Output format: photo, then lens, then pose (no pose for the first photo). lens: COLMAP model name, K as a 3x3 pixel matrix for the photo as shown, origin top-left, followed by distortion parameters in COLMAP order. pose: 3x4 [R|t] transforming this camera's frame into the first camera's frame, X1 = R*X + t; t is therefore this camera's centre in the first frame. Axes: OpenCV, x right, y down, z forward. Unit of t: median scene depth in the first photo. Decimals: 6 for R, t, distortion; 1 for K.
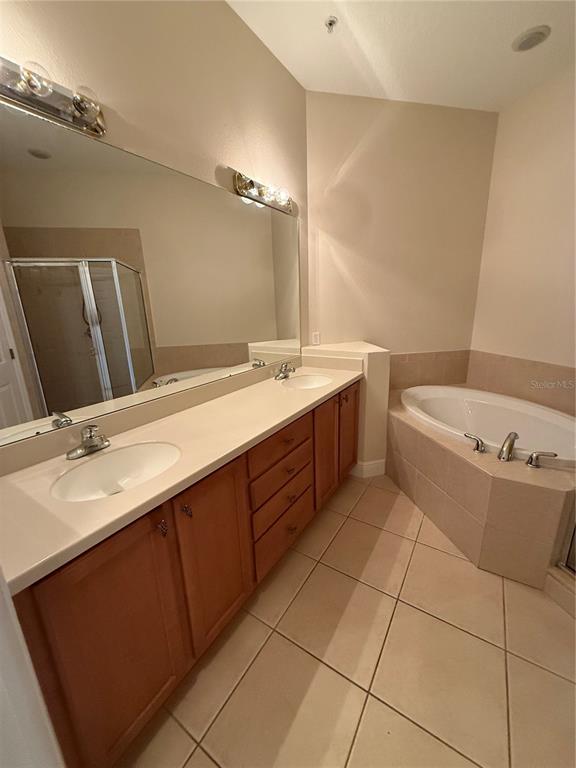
lens RADIAL K [[304.2, 0, 288.3], [0, 304.2, 382.2], [0, 0, 1]] dist [-0.000125, -0.000251]
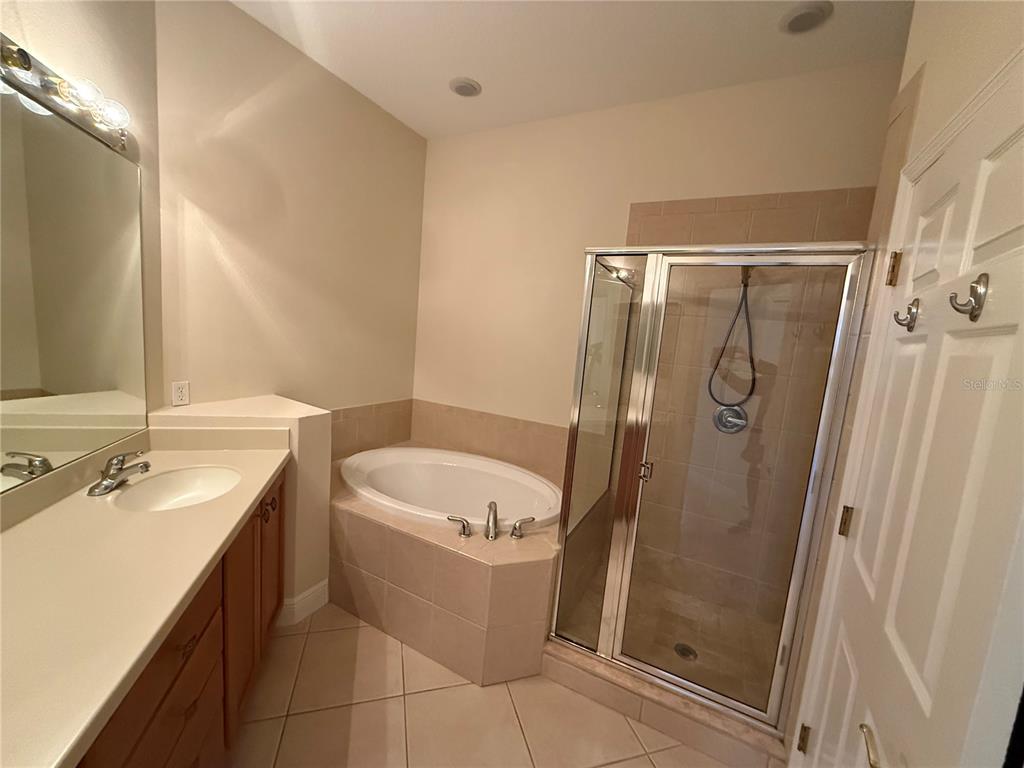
lens RADIAL K [[405.6, 0, 508.3], [0, 405.6, 384.1], [0, 0, 1]] dist [-0.000125, -0.000251]
pose [[0.648788, -0.014374, 0.760833, -0.092303], [0.093546, 0.993745, -0.060996, -0.075831], [-0.755197, 0.110746, 0.646075, 0.131437]]
